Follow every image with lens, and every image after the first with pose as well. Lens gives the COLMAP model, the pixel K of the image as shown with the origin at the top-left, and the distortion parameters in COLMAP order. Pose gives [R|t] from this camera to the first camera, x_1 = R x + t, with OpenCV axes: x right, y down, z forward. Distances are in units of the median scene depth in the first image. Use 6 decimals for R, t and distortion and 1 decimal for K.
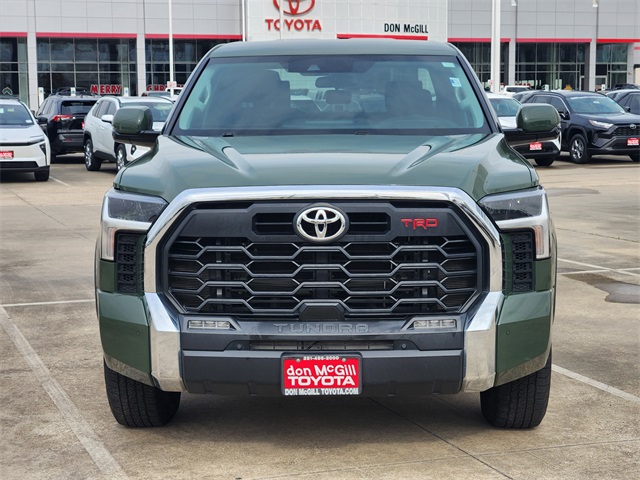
lens RADIAL K [[1249.3, 0, 320.0], [0, 1249.3, 240.0], [0, 0, 1]] dist [-0.423237, 4.039521]
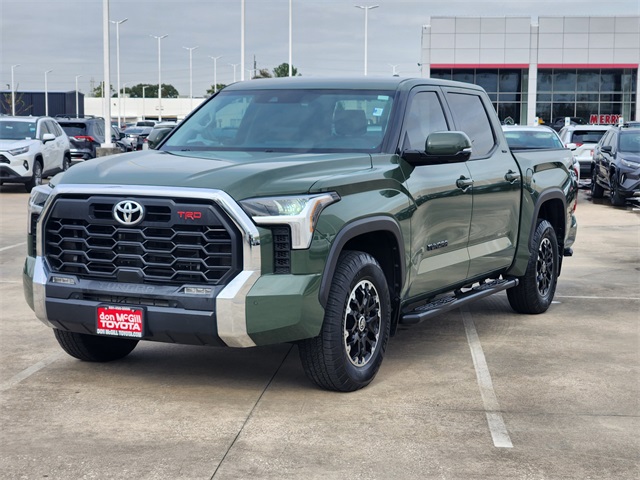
lens RADIAL K [[1247.5, 0, 320.0], [0, 1247.5, 240.0], [0, 0, 1]] dist [-0.010822, 0.003143]
pose [[0.901826, 0.052796, -0.428862, 0.788822], [-0.063349, 0.997938, -0.010358, 0.018499], [0.427431, 0.036509, 0.903310, -0.165056]]
